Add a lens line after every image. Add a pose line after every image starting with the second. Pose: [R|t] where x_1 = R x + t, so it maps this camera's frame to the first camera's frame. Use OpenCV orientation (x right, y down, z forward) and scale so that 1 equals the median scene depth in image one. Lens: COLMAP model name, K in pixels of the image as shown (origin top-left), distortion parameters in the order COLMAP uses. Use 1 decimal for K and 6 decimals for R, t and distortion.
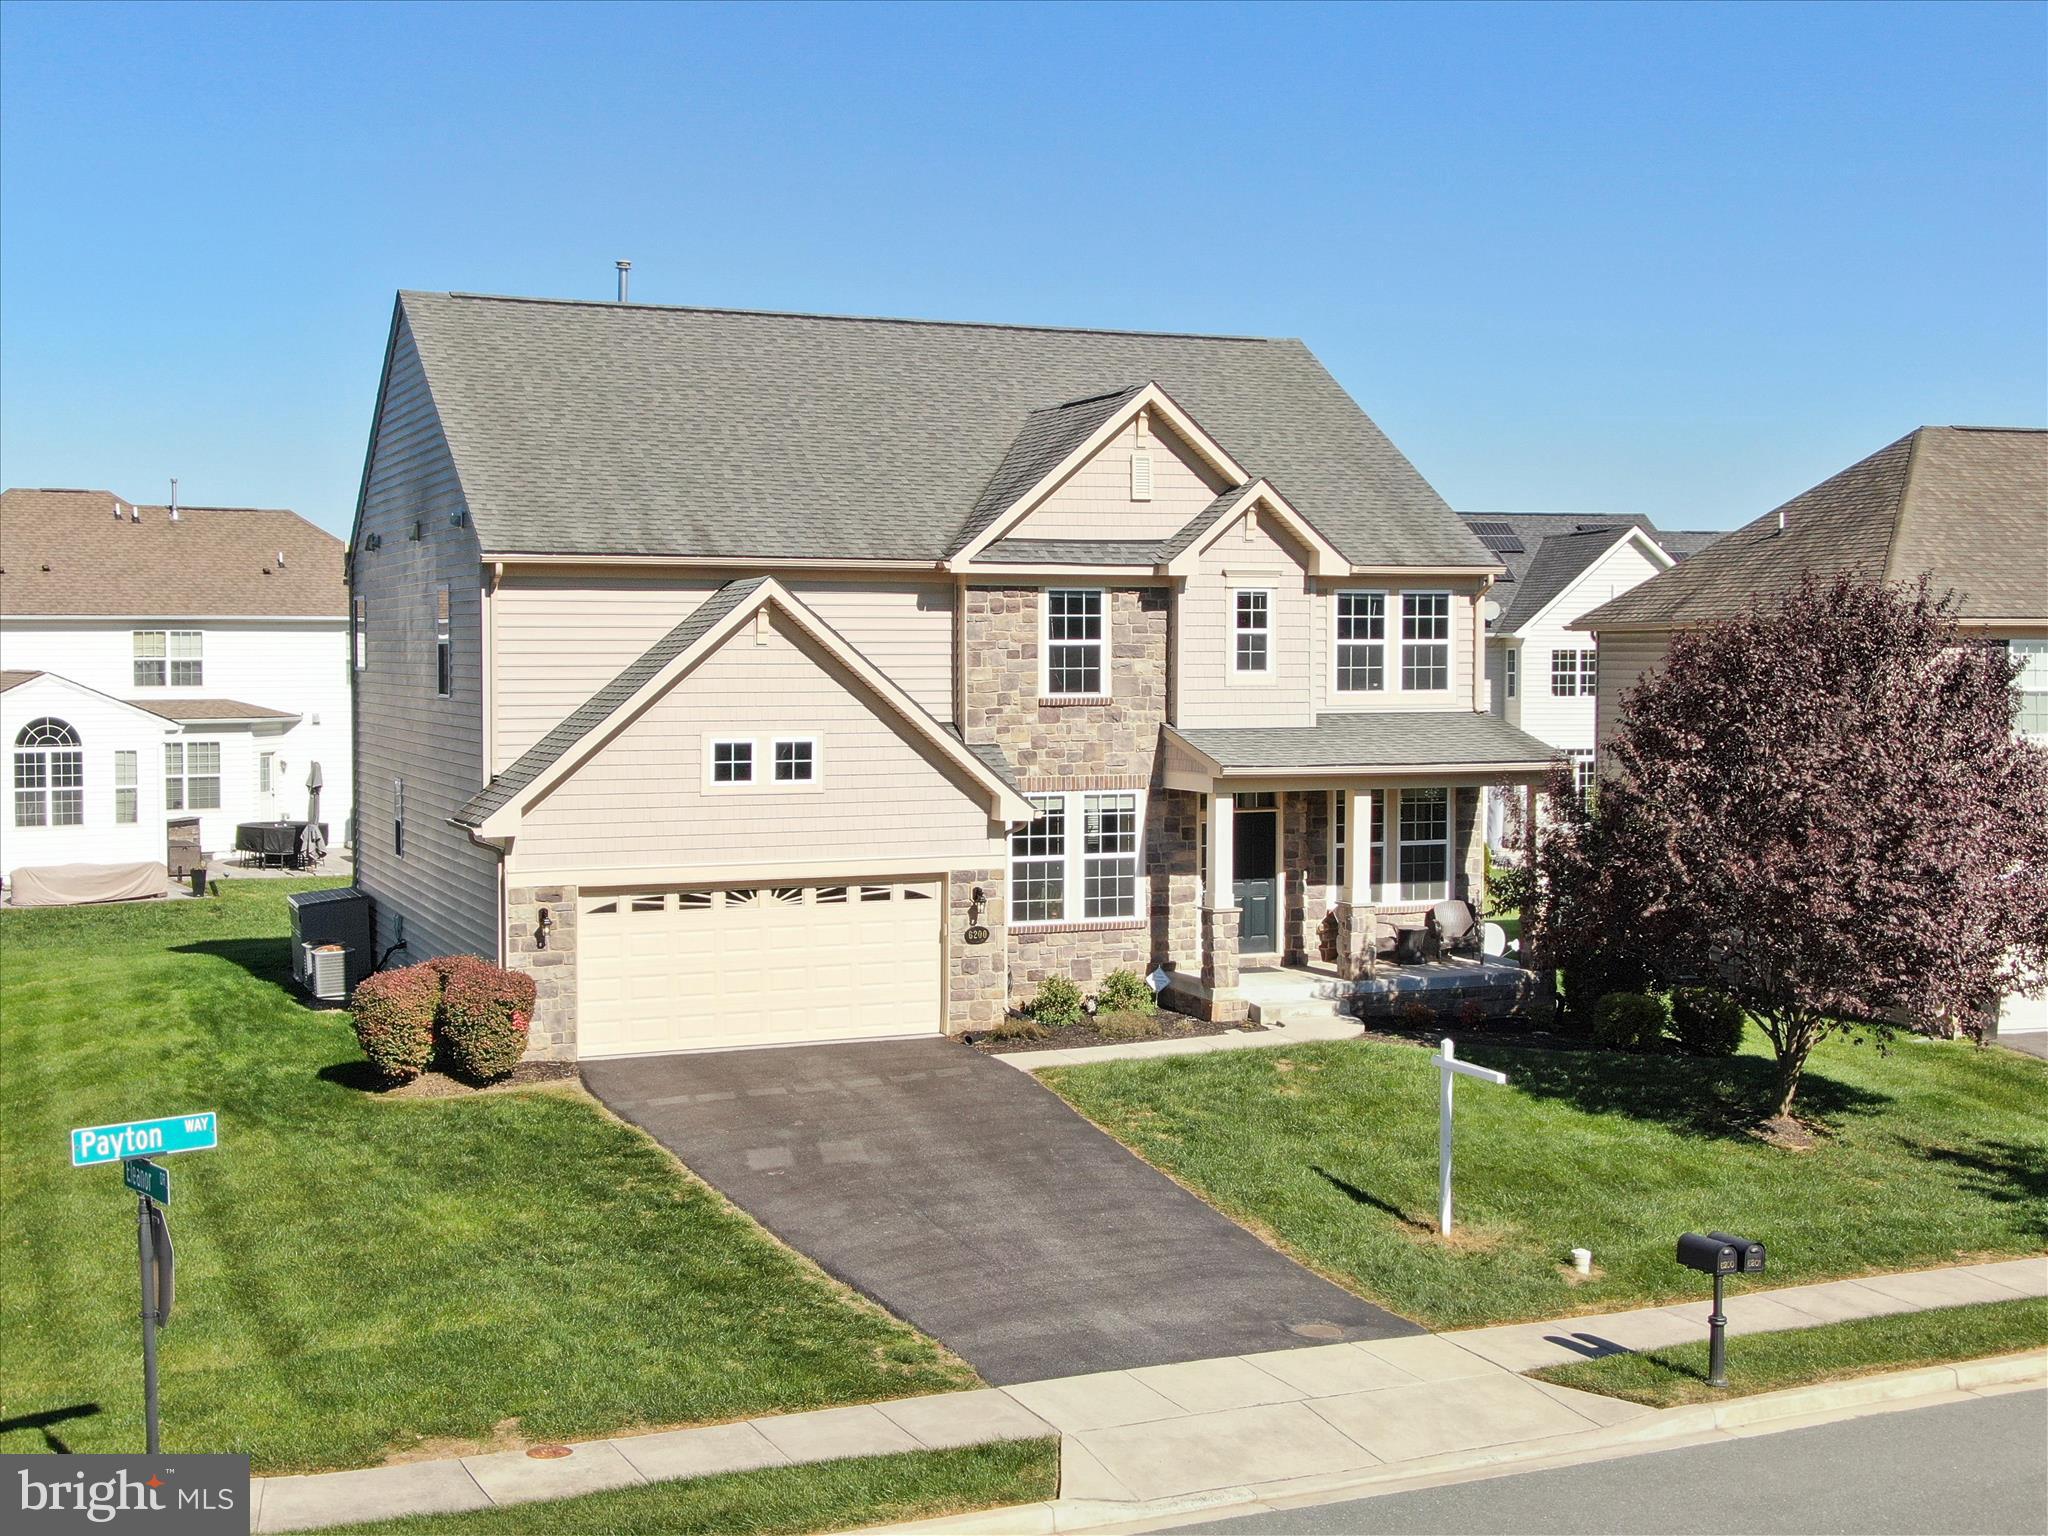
lens RADIAL K [[2393.1, 0, 1024.0], [0, 2393.1, 768.0], [0, 0, 1]] dist [0.095848, -0.007807]
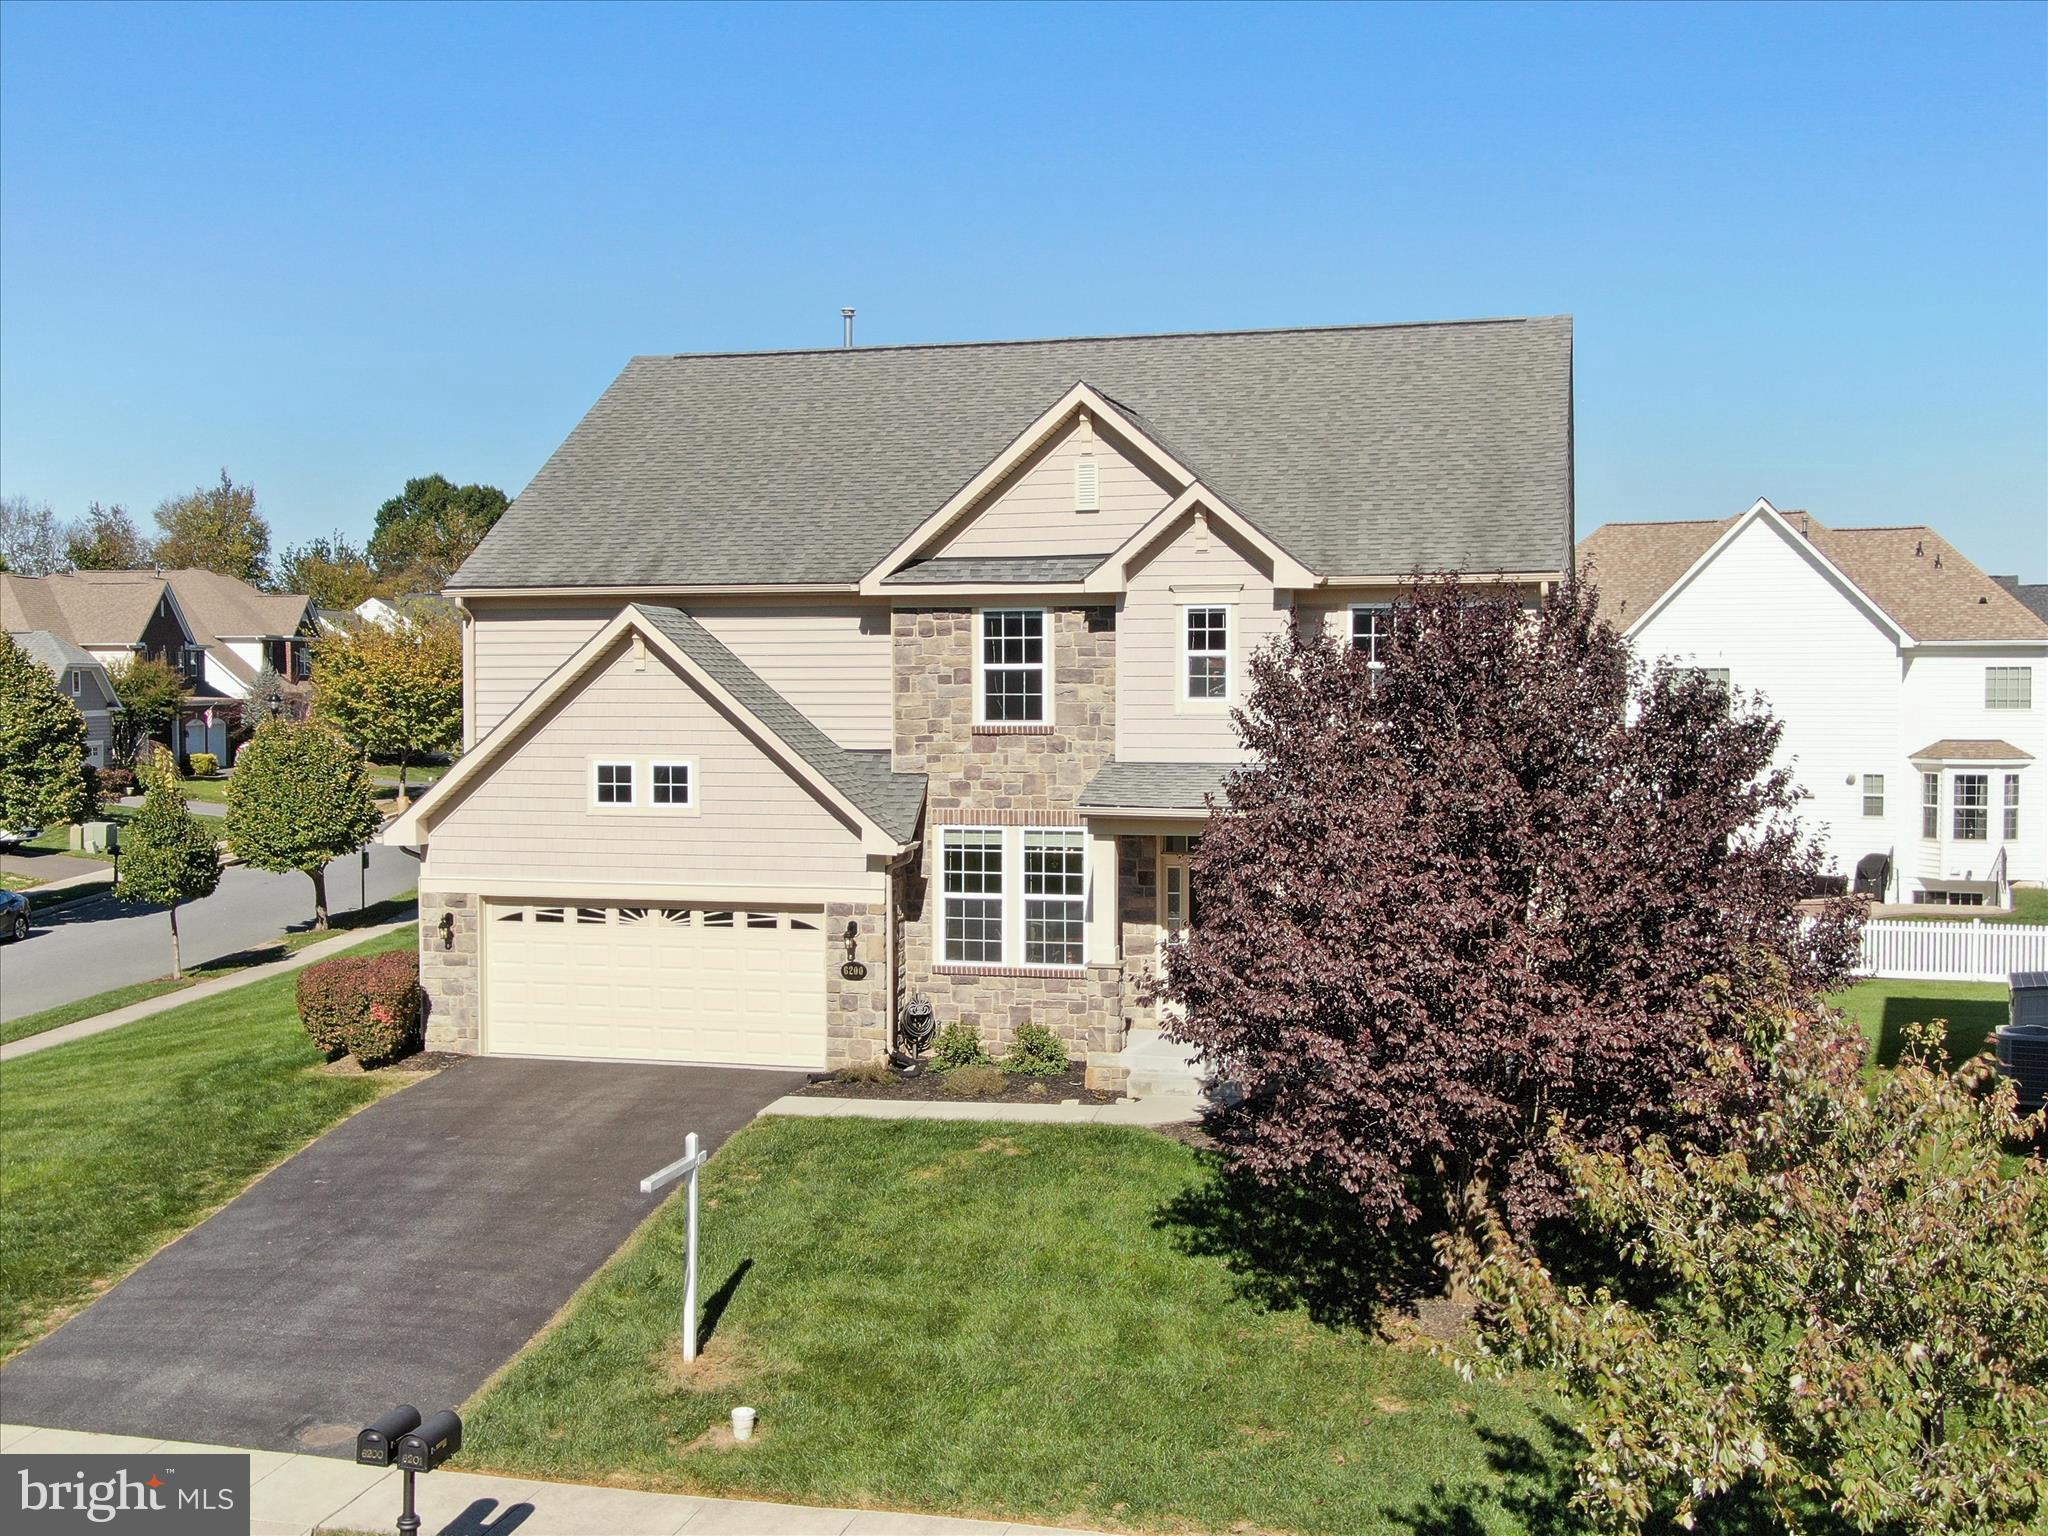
lens RADIAL K [[2136.9, 0, 1024.0], [0, 2136.9, 768.0], [0, 0, 1]] dist [-0.016677, -0.018279]
pose [[0.803825, 0.025553, -0.594316, 0.523562], [-0.027102, 0.999613, 0.006323, -0.018434], [0.594247, 0.011024, 0.804207, 0.335848]]
